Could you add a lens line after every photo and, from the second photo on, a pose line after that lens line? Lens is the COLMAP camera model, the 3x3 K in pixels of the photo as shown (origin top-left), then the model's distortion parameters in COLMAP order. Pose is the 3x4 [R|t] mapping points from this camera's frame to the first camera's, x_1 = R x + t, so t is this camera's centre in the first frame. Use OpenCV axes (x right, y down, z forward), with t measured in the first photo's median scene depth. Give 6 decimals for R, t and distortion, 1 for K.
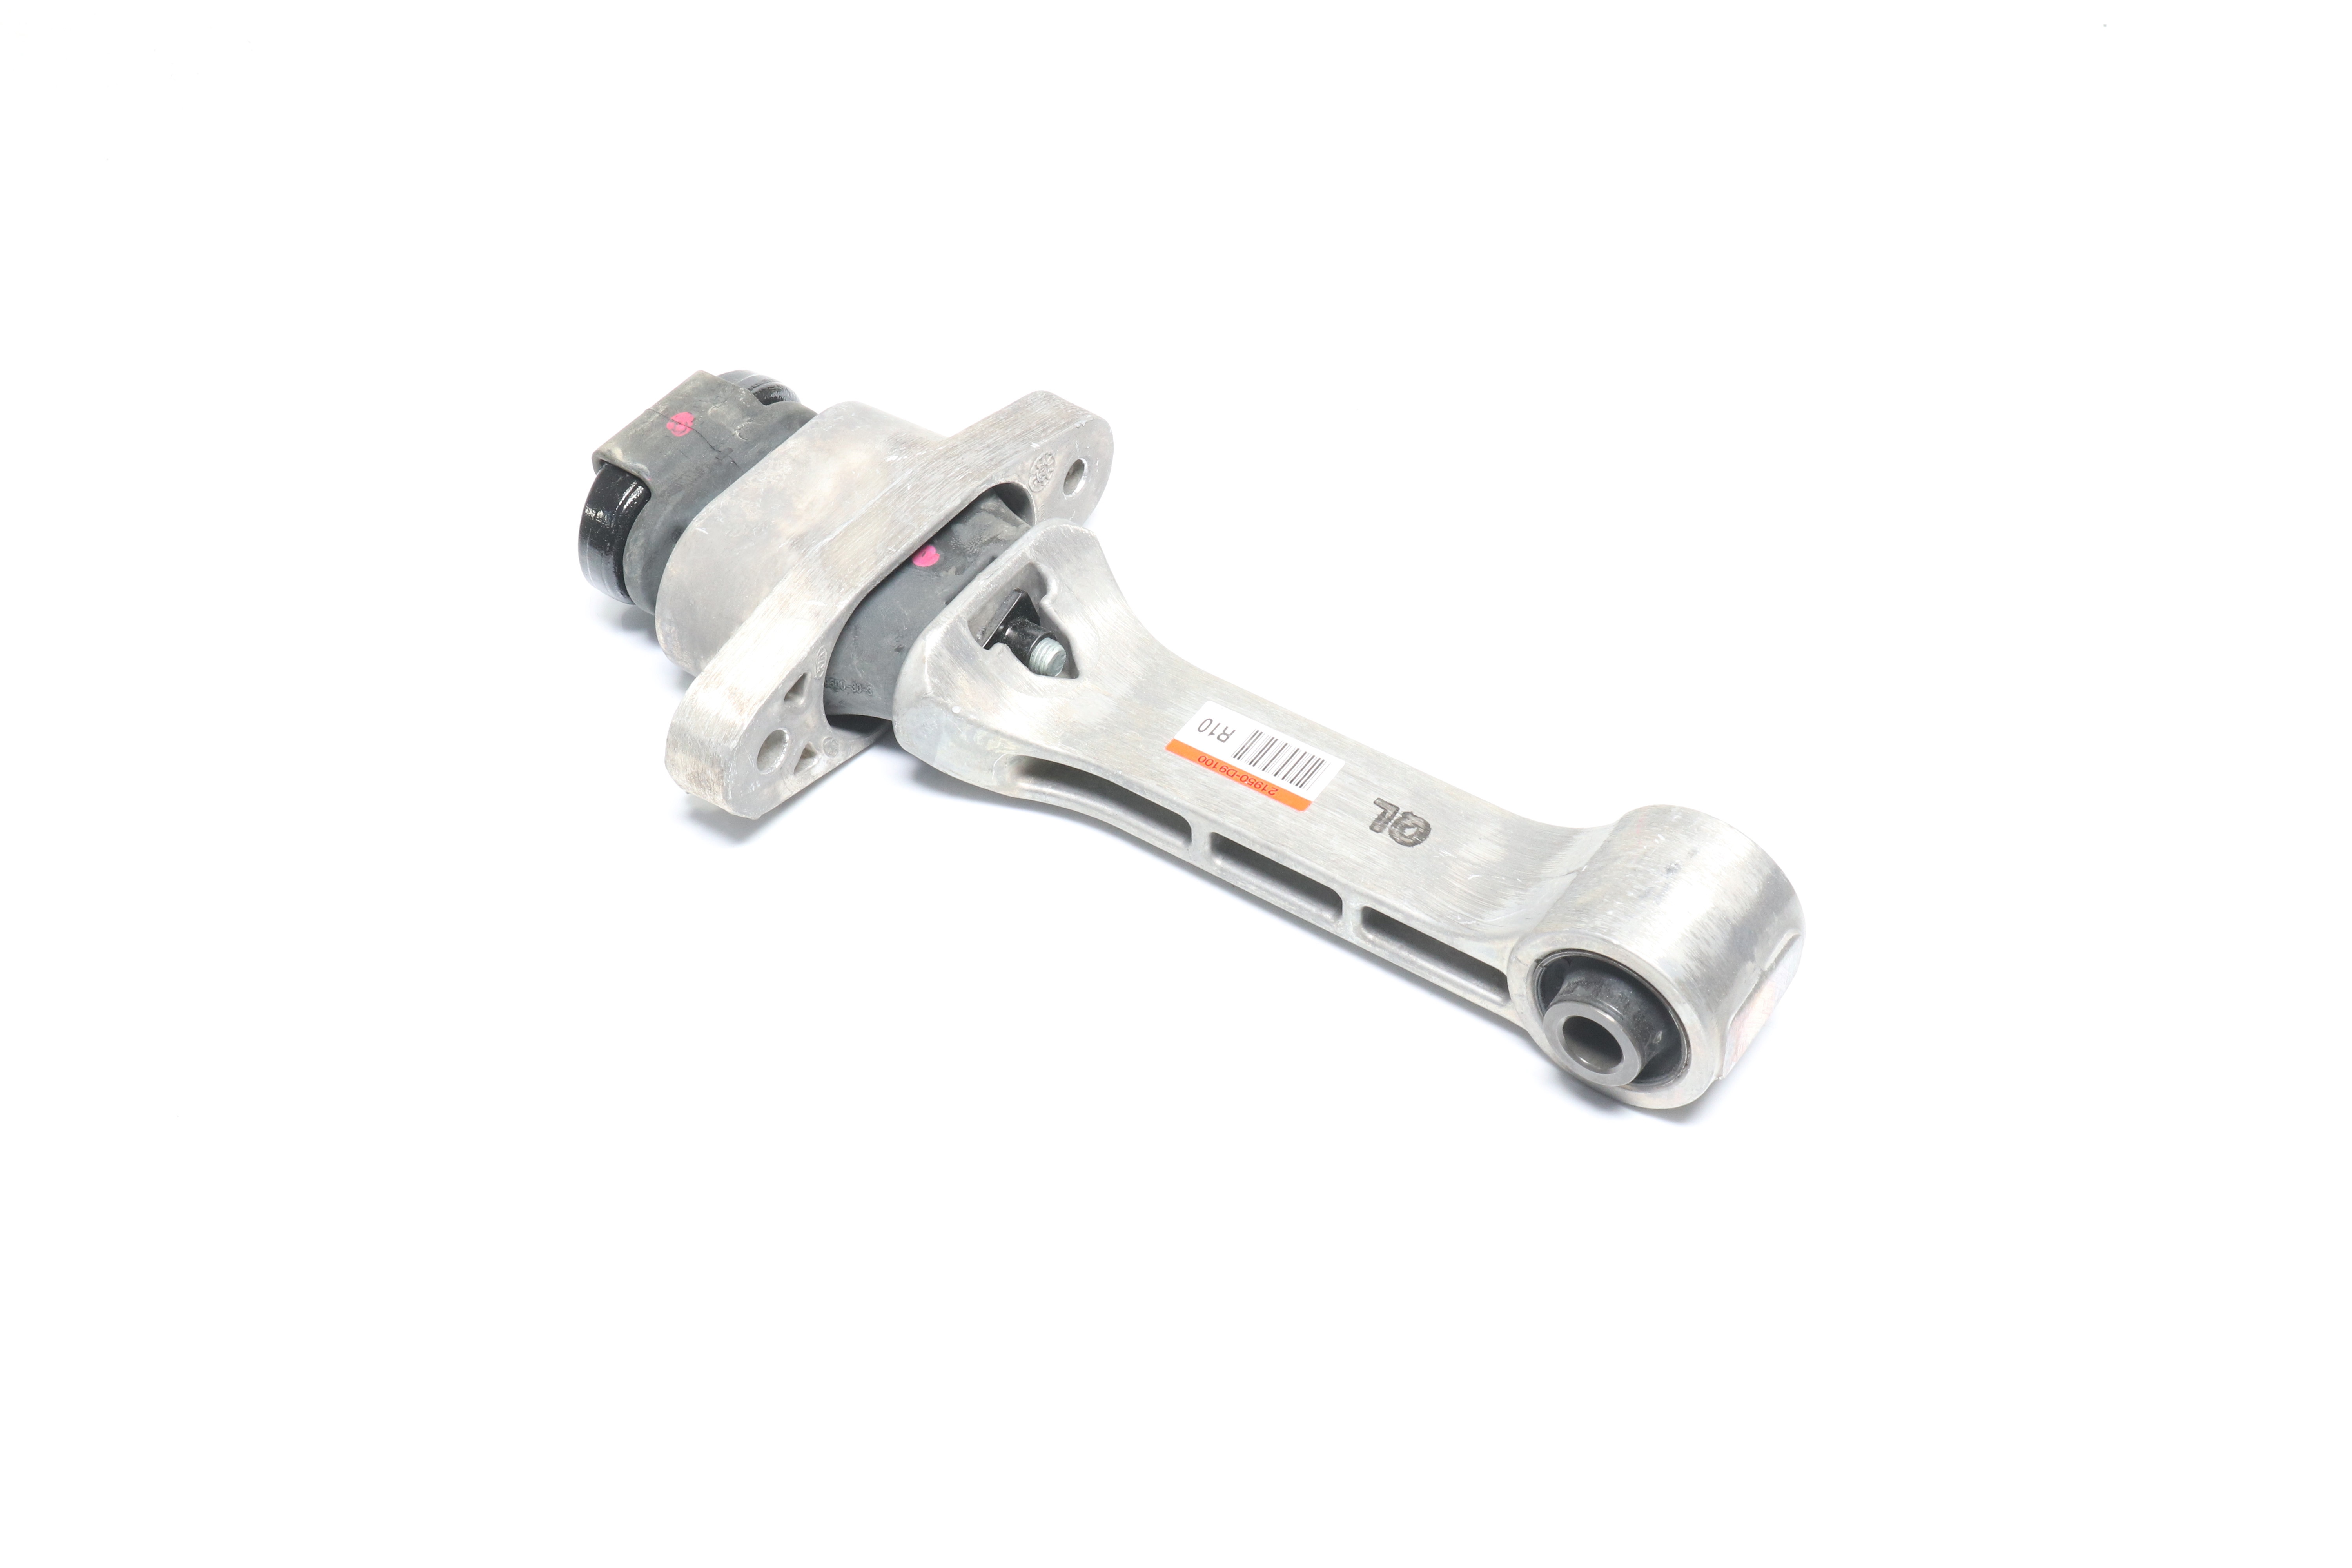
lens RADIAL K [[3071.1, 0, 1167.9], [0, 3071.1, 775.8], [0, 0, 1]] dist [-0.019579, 0.000000]
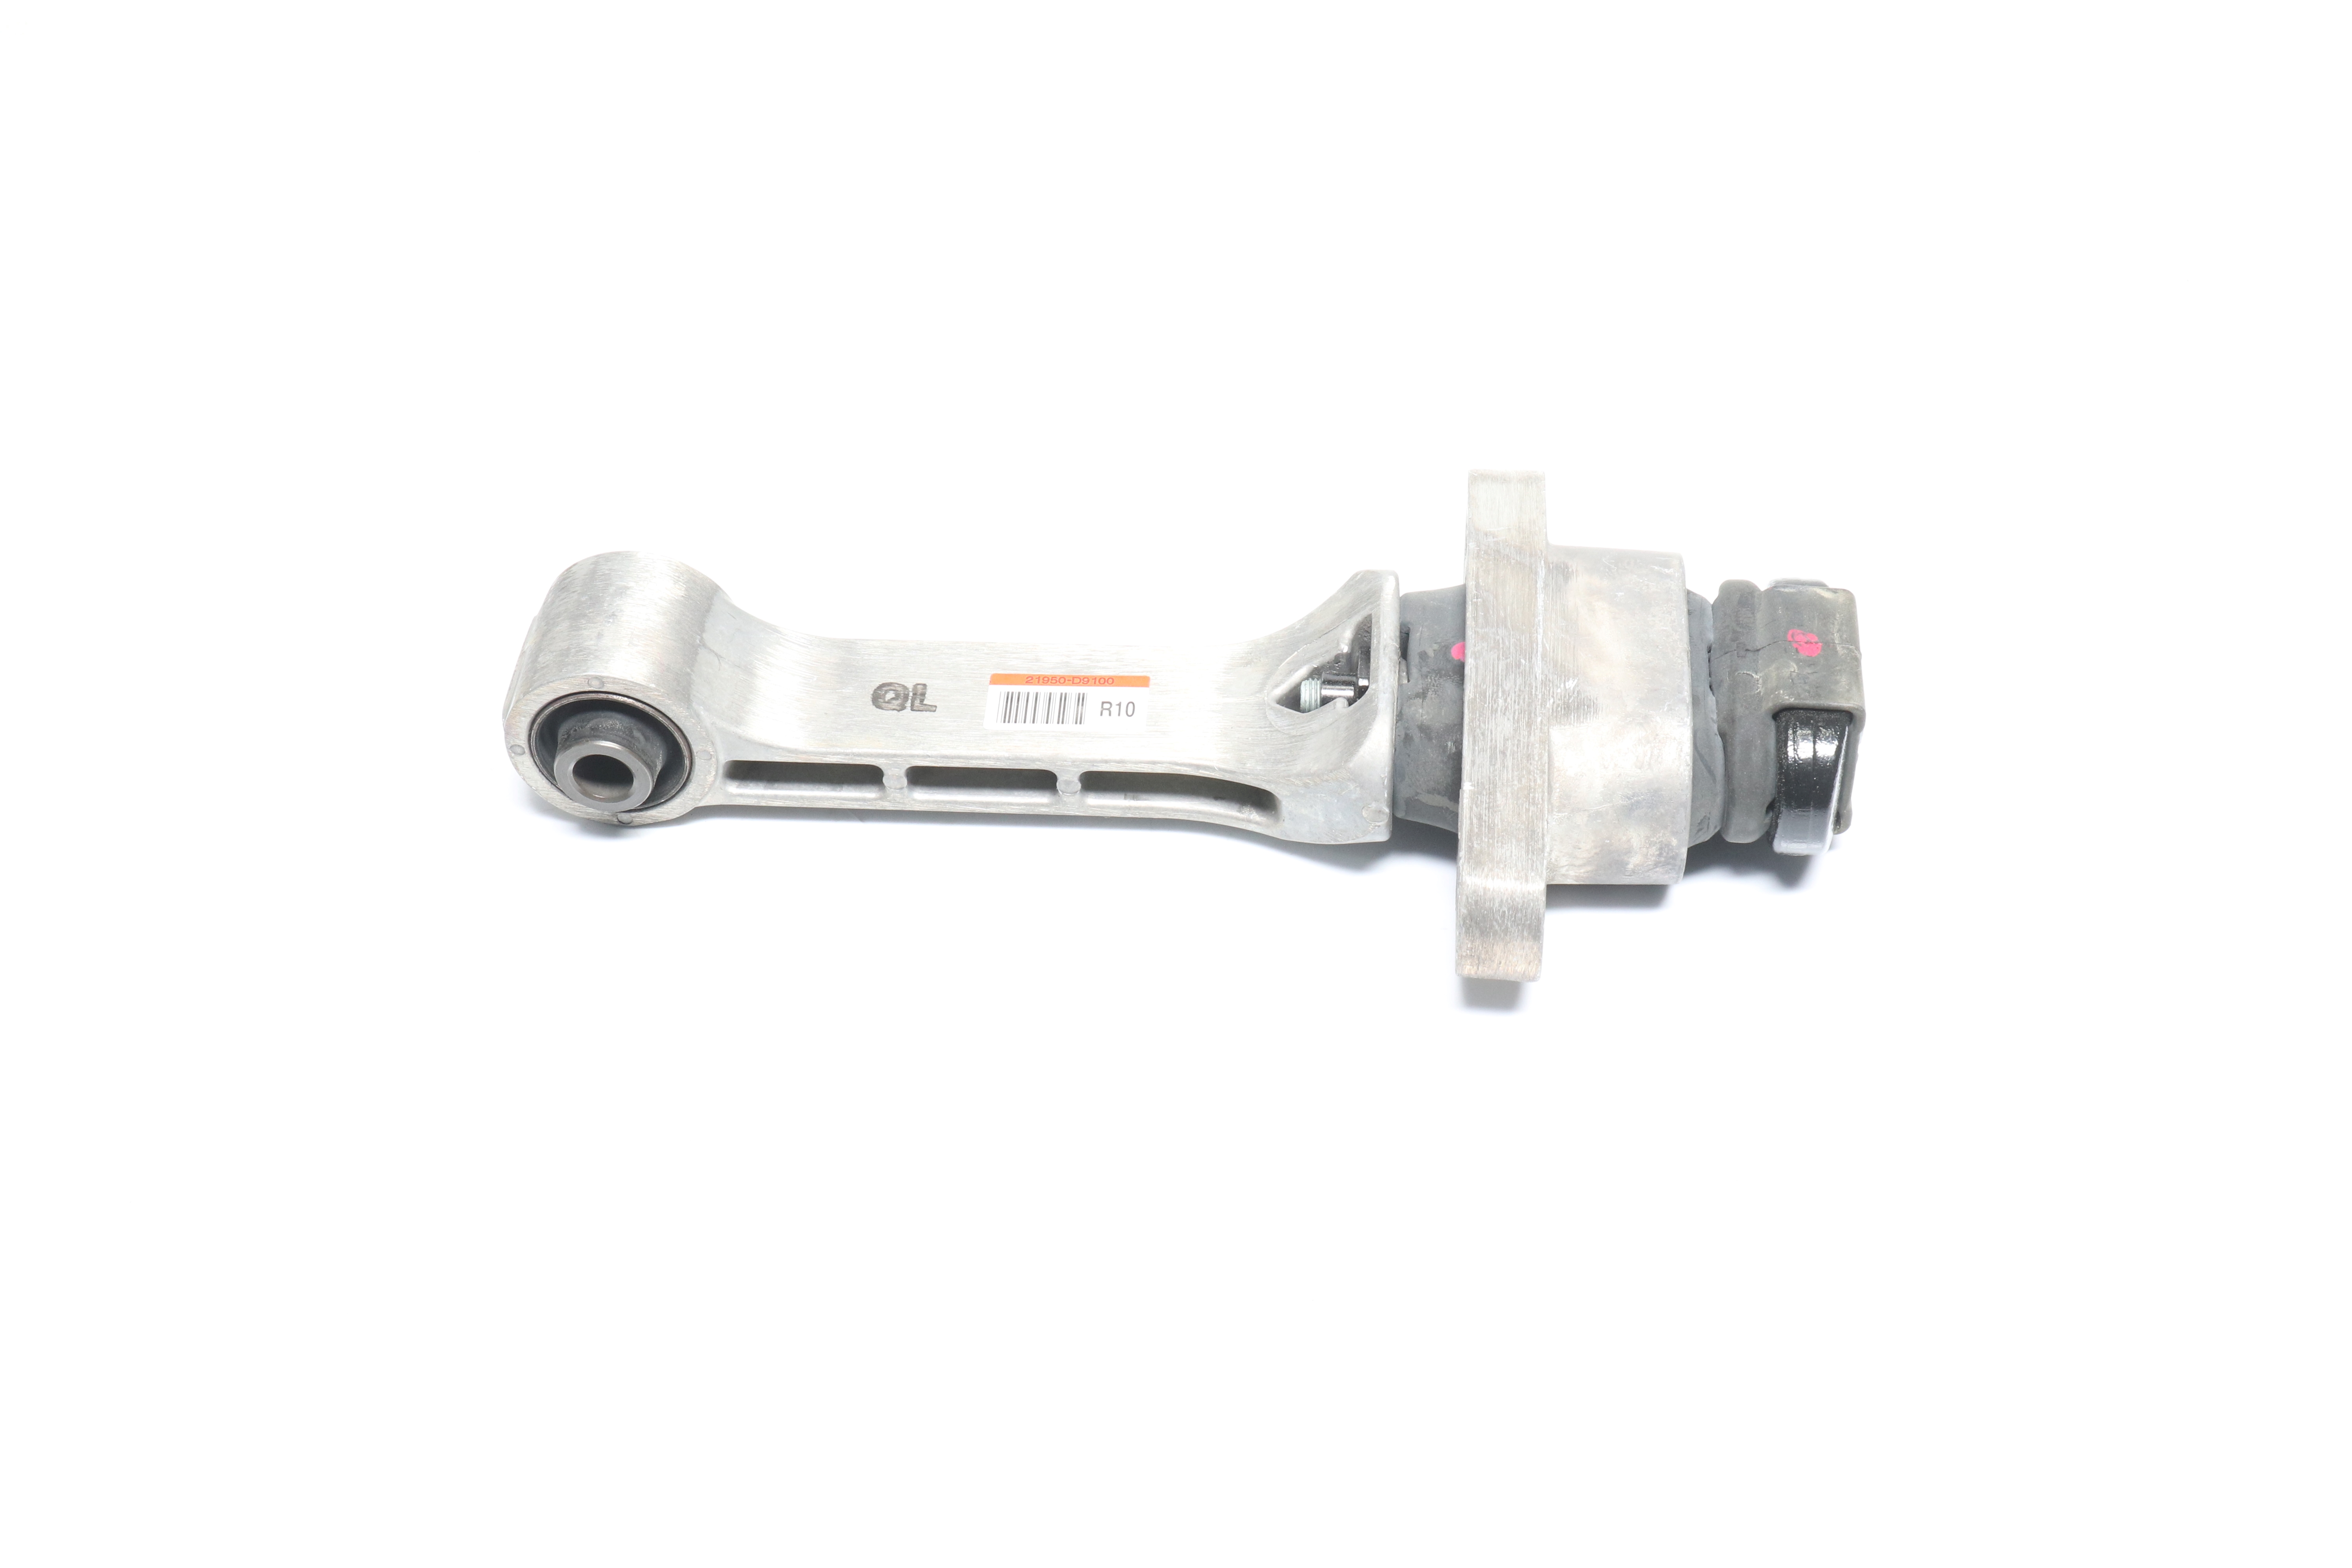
lens RADIAL K [[3071.1, 0, 1173.5], [0, 3071.1, 786.6], [0, 0, 1]] dist [-0.019579, 0.000000]
pose [[-0.862098, 0.393925, -0.318763, 0.329977], [-0.329551, 0.042020, 0.943202, -0.967201], [0.384945, 0.918182, 0.093593, 0.934184]]
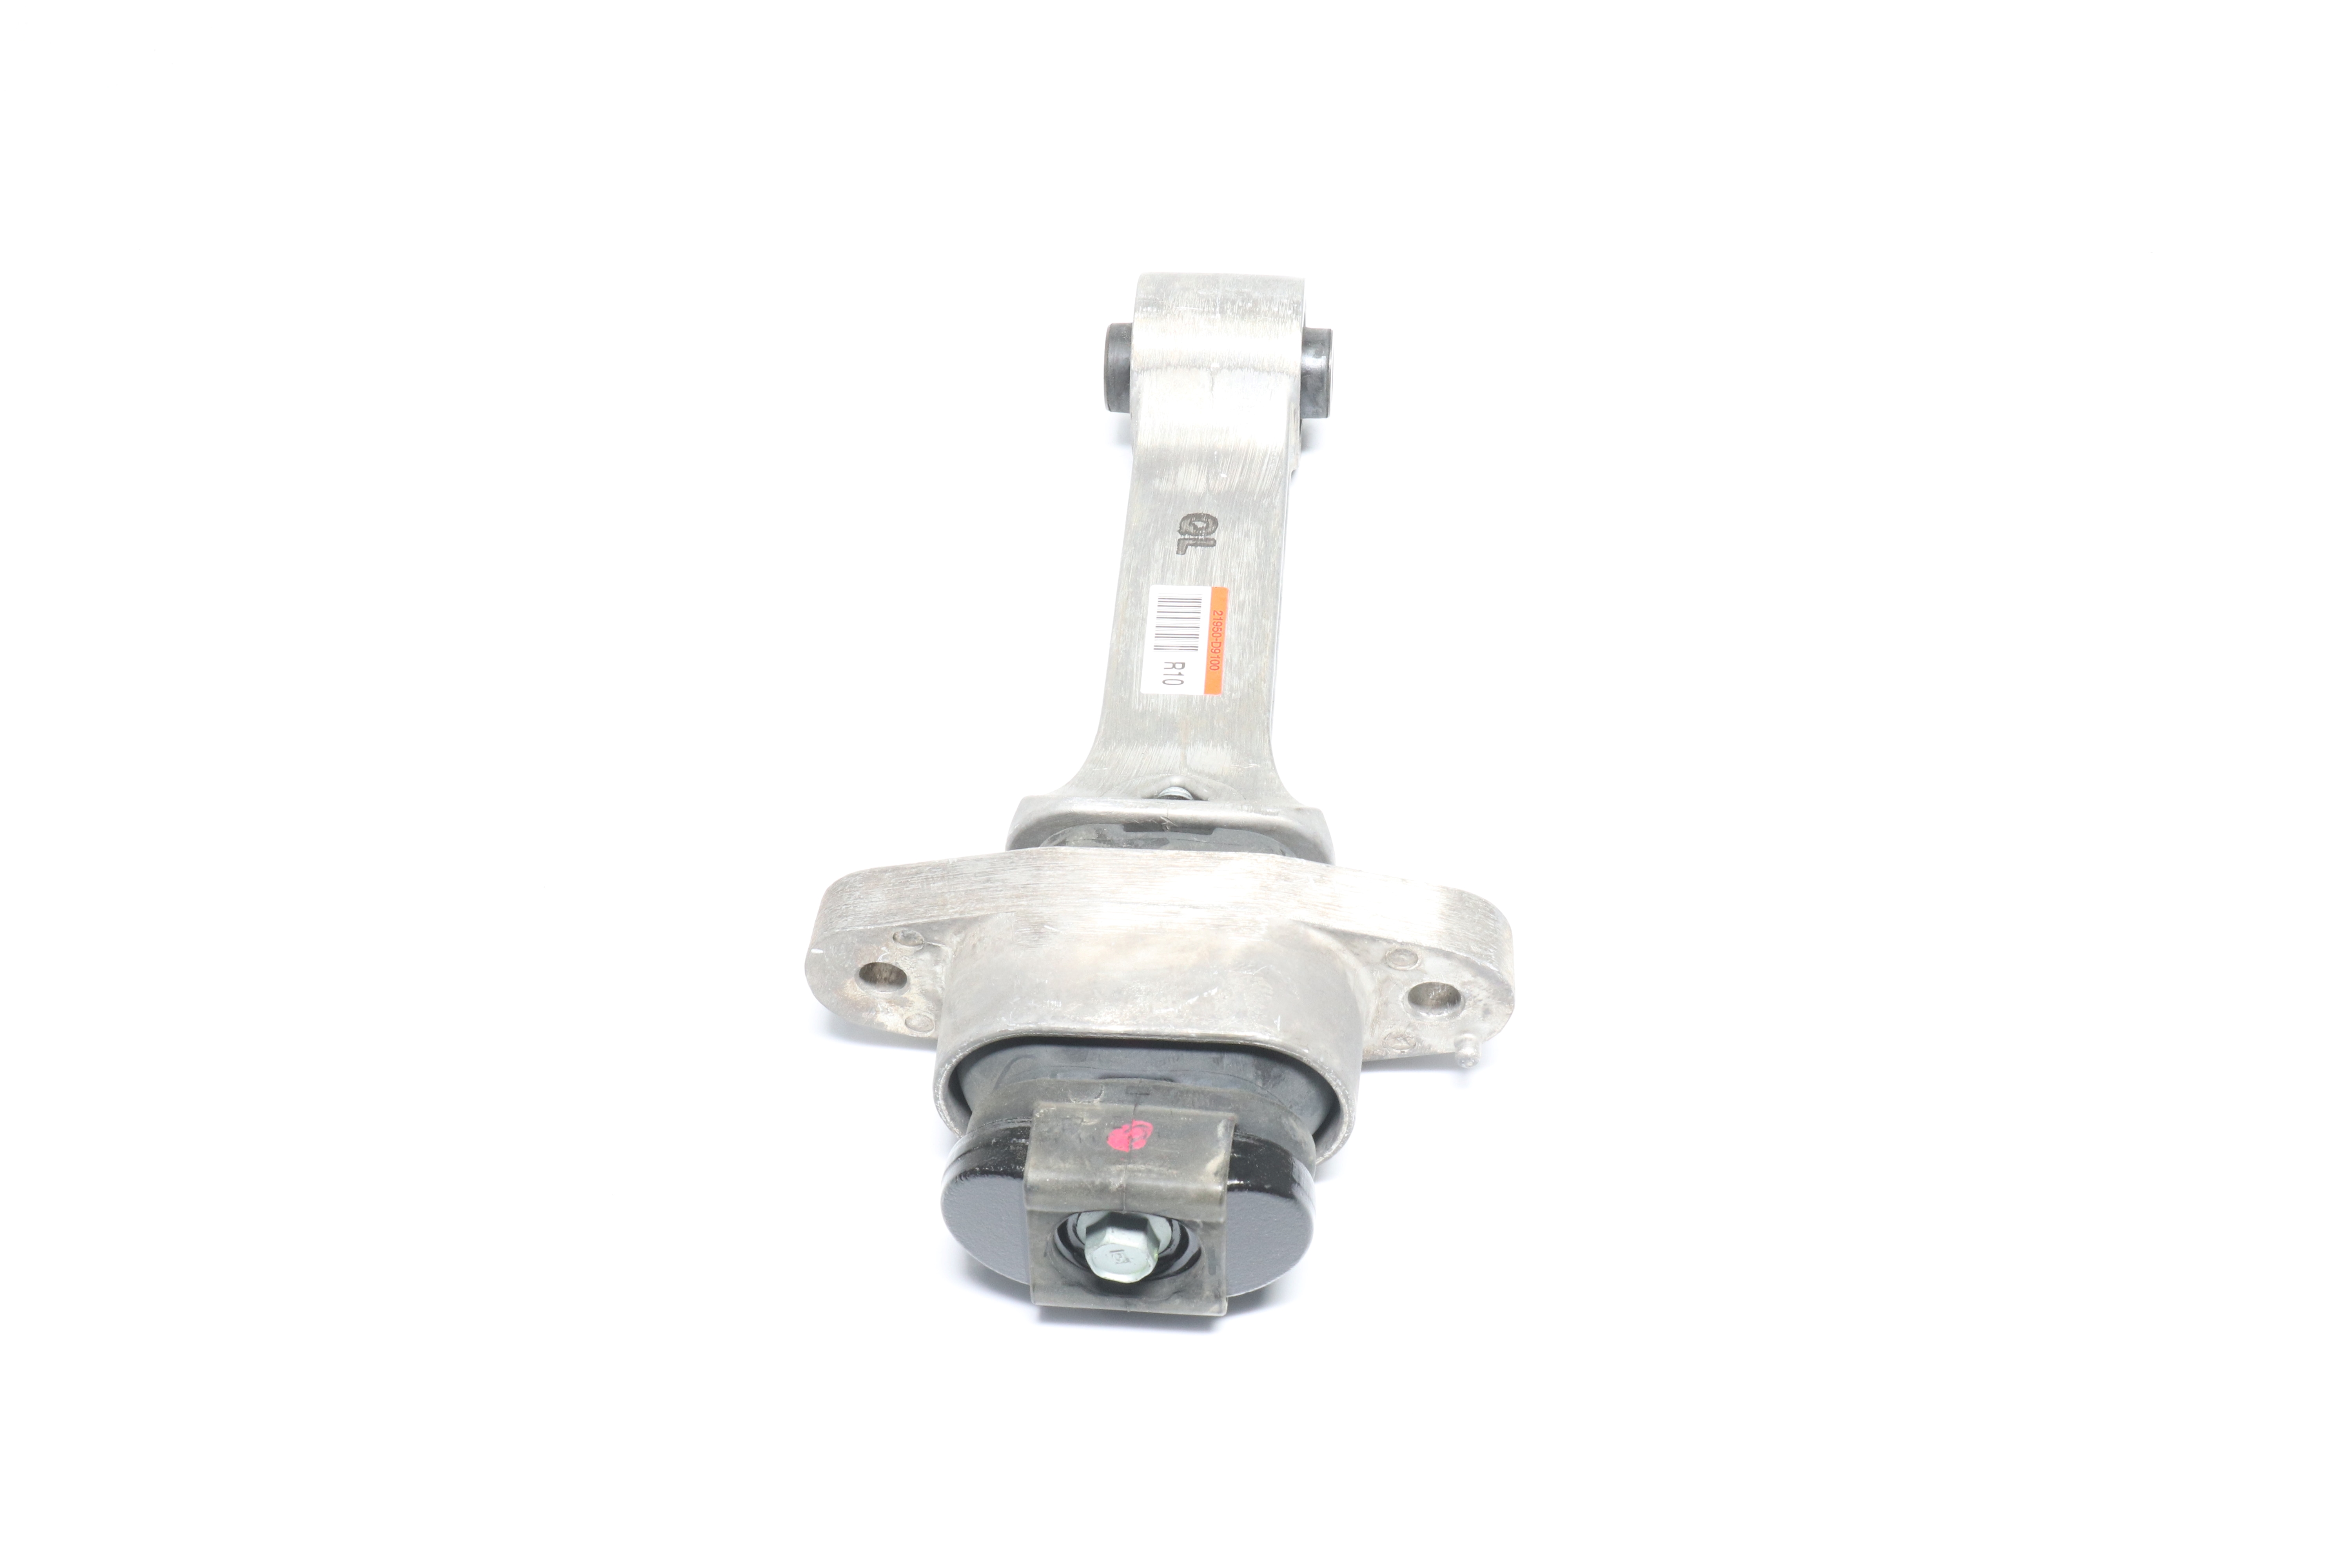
lens RADIAL K [[3071.1, 0, 1176.5], [0, 3071.1, 783.1], [0, 0, 1]] dist [-0.019579, 0.000000]
pose [[-0.504198, -0.590672, 0.629993, -0.646627], [0.648382, 0.222942, 0.727941, -0.746105], [-0.570426, 0.775503, 0.270574, 0.750567]]
